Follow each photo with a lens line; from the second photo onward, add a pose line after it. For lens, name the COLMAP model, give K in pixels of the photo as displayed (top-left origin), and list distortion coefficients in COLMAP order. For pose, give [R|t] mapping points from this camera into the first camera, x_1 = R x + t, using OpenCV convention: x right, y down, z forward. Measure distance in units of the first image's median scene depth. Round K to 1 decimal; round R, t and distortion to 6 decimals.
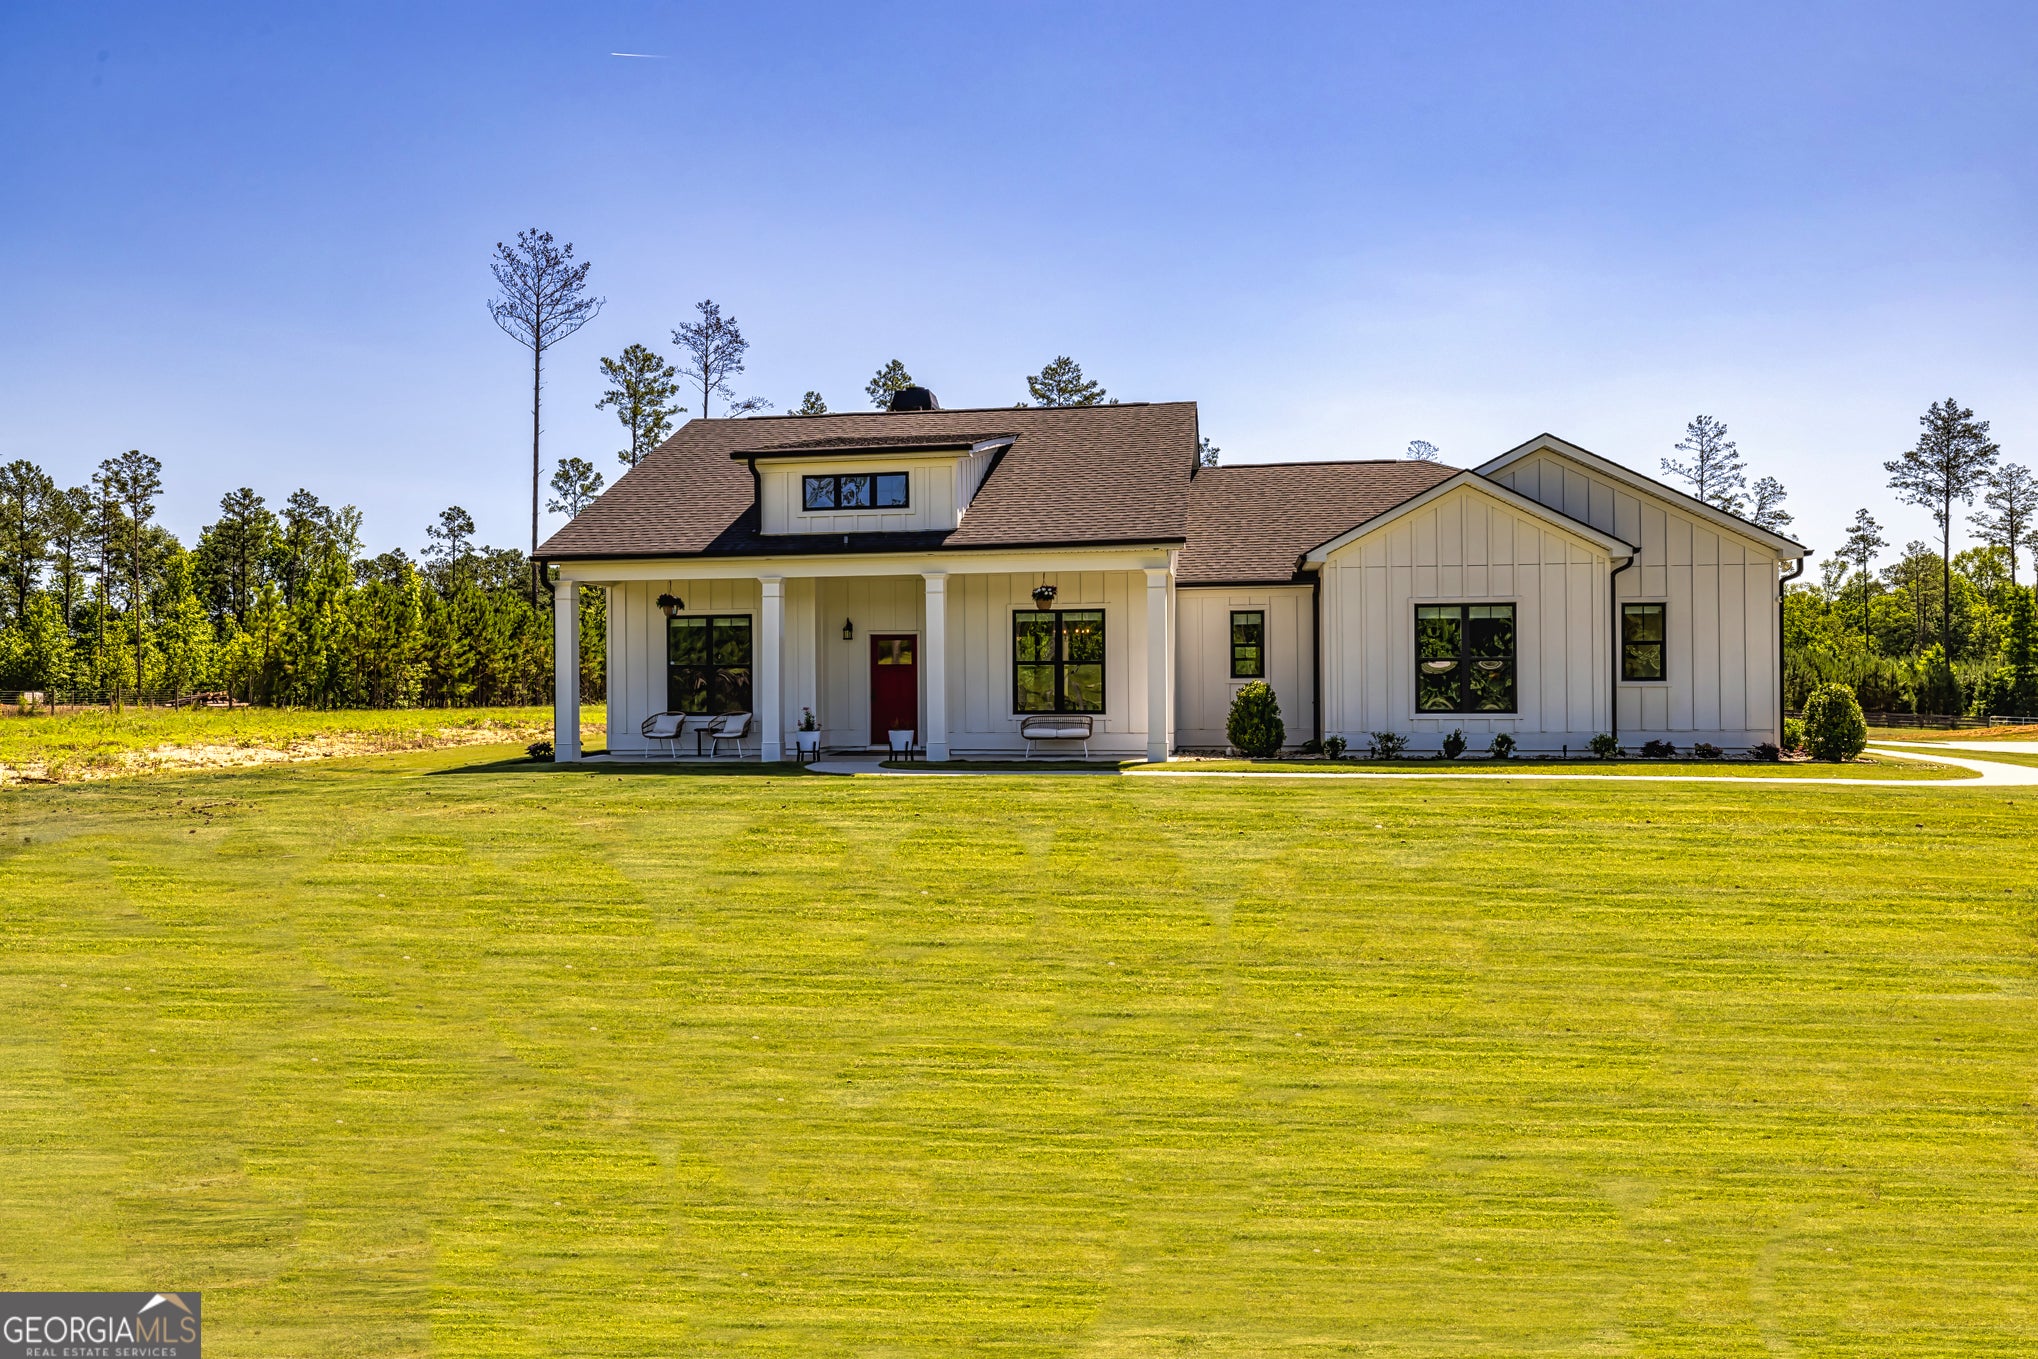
lens RADIAL K [[1438.2, 0, 1001.0], [0, 1438.2, 665.7], [0, 0, 1]] dist [-0.001059, 0.003651]
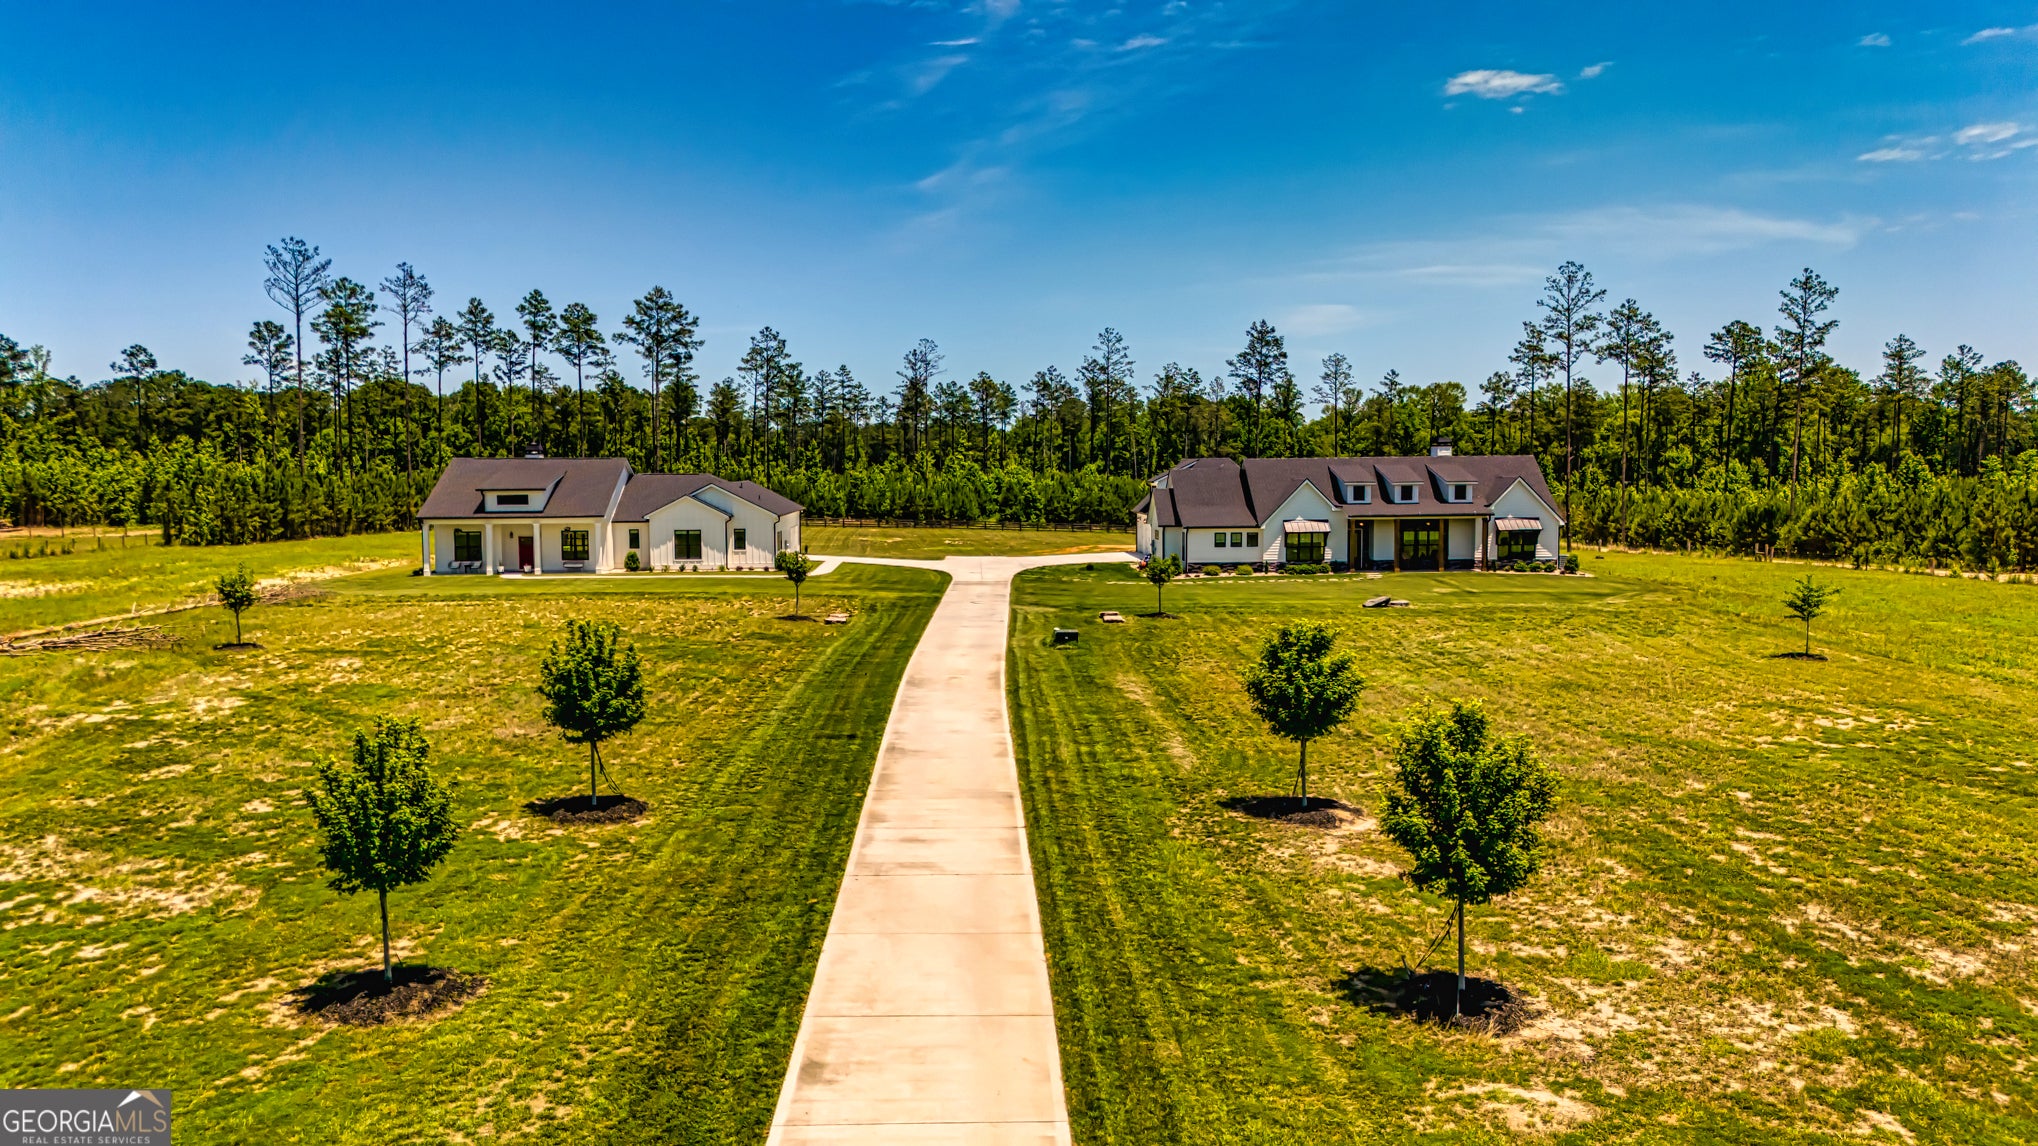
lens RADIAL K [[1547.1, 0, 1026.8], [0, 1547.1, 583.2], [0, 0, 1]] dist [0.080461, -0.045371]
pose [[0.977192, -0.015803, 0.211768, 0.070991], [-0.002289, 0.996386, 0.084912, -0.054045], [-0.212345, -0.083460, 0.973624, -0.677026]]
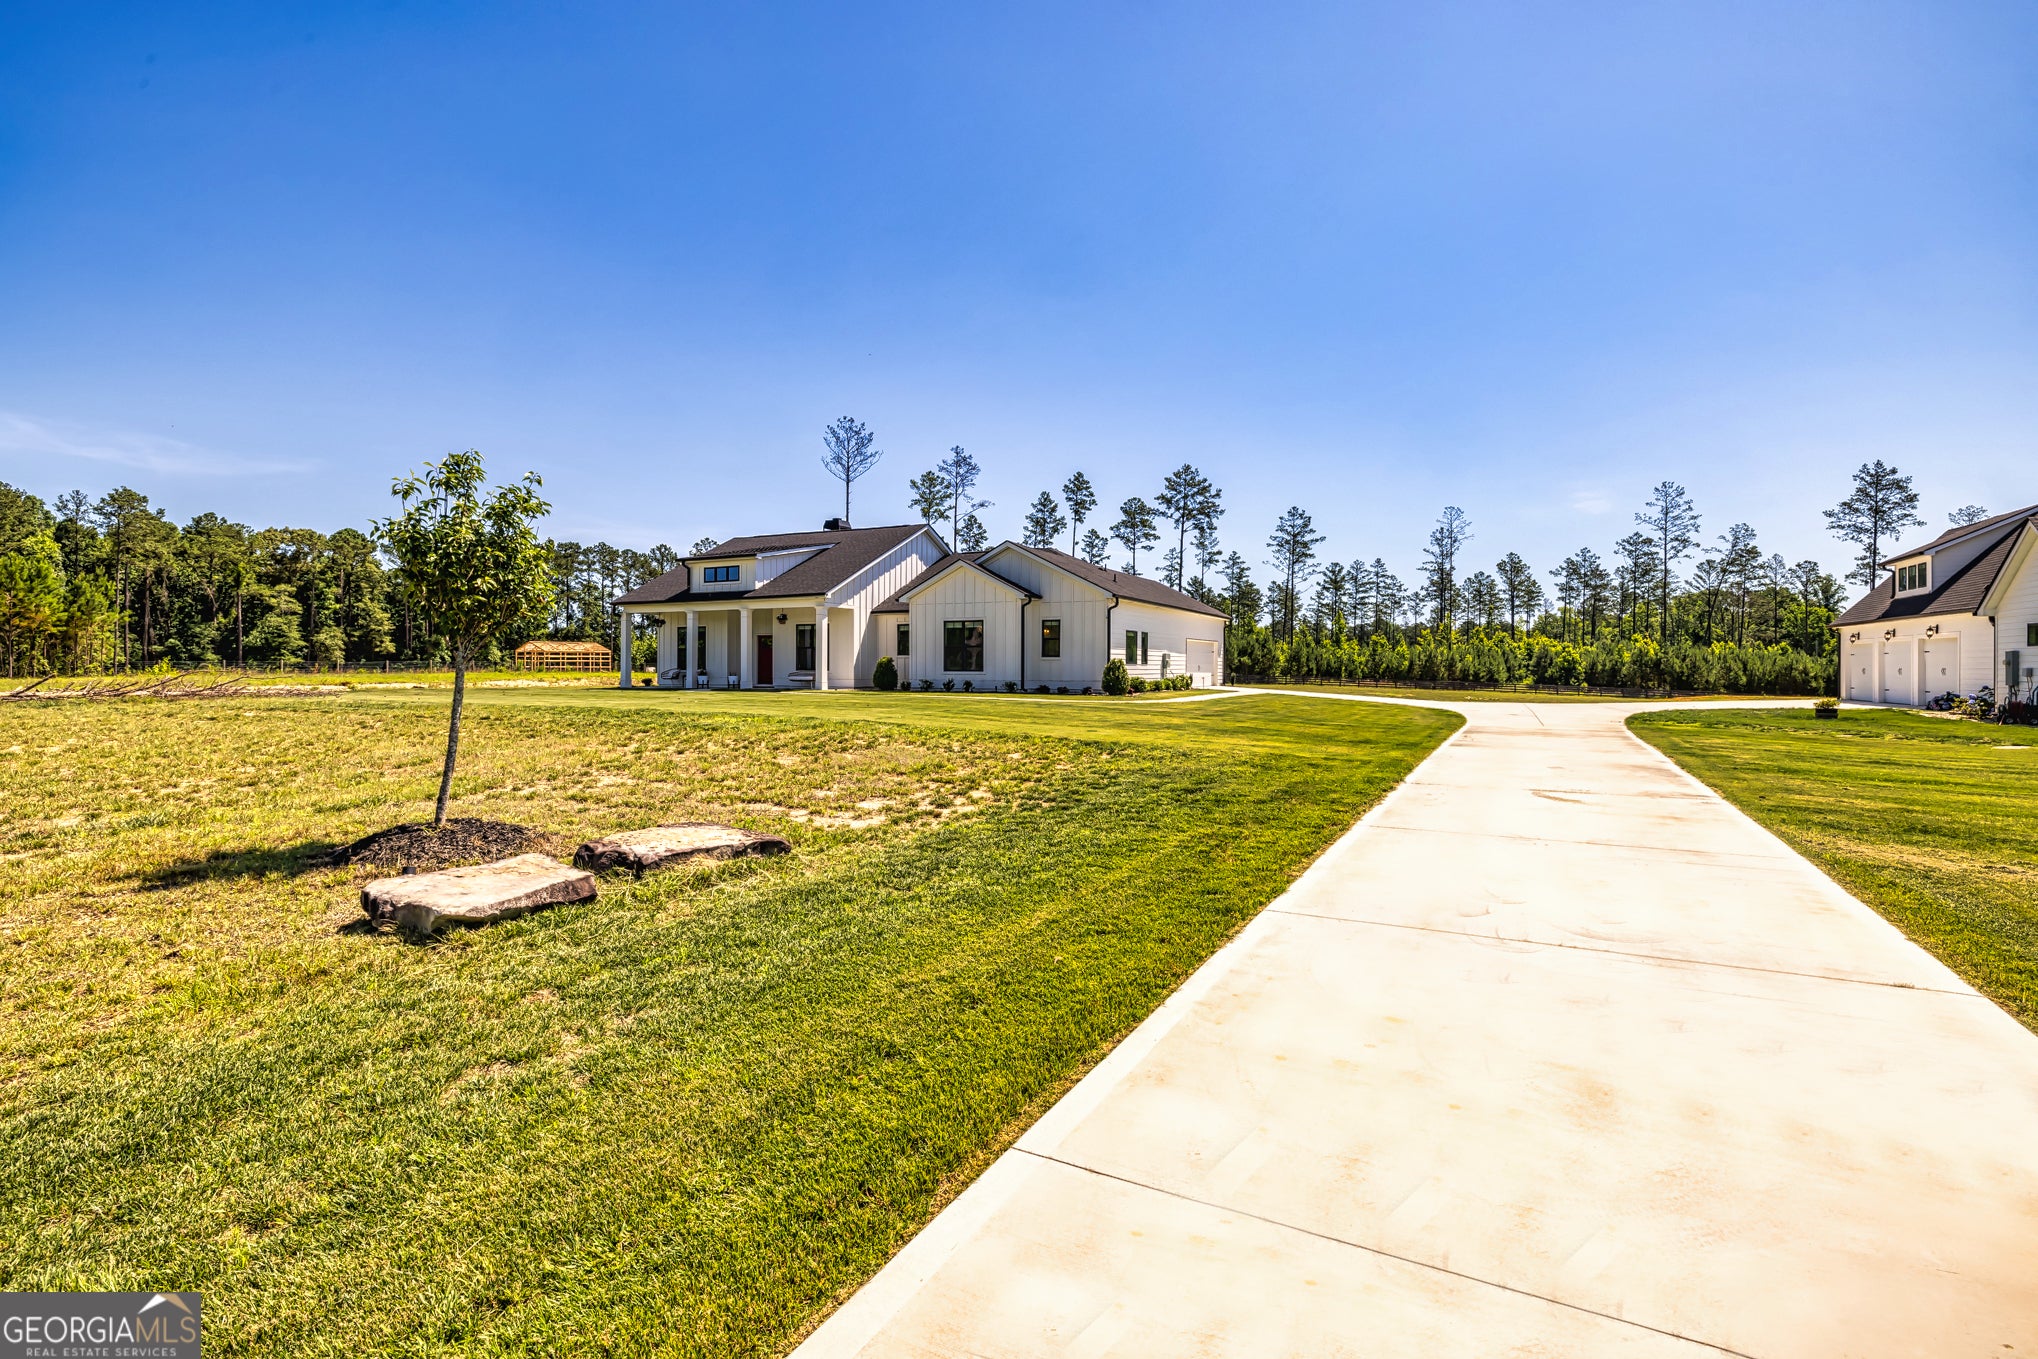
lens RADIAL K [[948.4, 0, 1012.9], [0, 948.4, 669.3], [0, 0, 1]] dist [-0.010354, 0.002444]
pose [[0.957485, 0.009975, -0.288310, 0.174048], [-0.006881, 0.999907, 0.011743, 0.002806], [0.288400, -0.009260, 0.957465, -0.075139]]
